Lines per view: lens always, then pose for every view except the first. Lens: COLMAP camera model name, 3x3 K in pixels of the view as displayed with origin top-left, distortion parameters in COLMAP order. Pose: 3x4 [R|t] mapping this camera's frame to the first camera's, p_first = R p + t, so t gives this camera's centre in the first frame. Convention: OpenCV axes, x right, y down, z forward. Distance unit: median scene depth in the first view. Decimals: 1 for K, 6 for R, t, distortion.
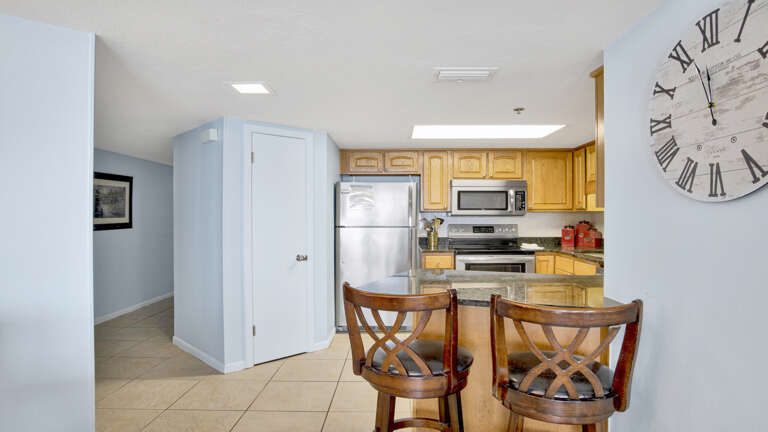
lens RADIAL K [[457.2, 0, 384.0], [0, 457.2, 216.0], [0, 0, 1]] dist [-0.003043, -0.000560]
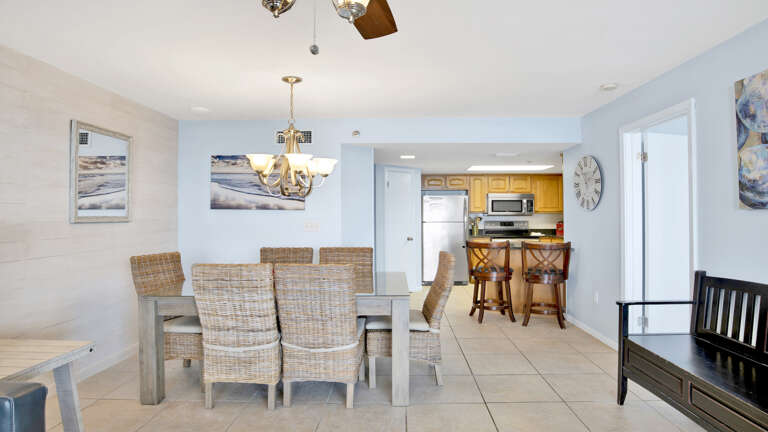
lens RADIAL K [[505.4, 0, 384.0], [0, 505.4, 216.0], [0, 0, 1]] dist [-0.003562, -0.000231]
pose [[0.999900, -0.002614, 0.013880, -0.245327], [0.002639, 0.999995, -0.001756, 0.003560], [-0.013876, 0.001792, 0.999902, -0.787629]]
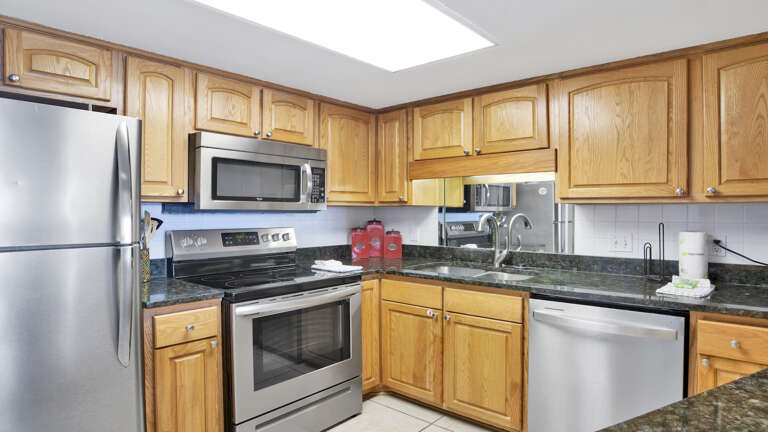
lens RADIAL K [[457.2, 0, 384.0], [0, 457.2, 216.0], [0, 0, 1]] dist [-0.003043, -0.000560]
pose [[0.647512, -0.006949, 0.762023, -0.076121], [-0.000884, 0.999951, 0.009871, -0.001509], [-0.762055, -0.007065, 0.647474, 0.566250]]
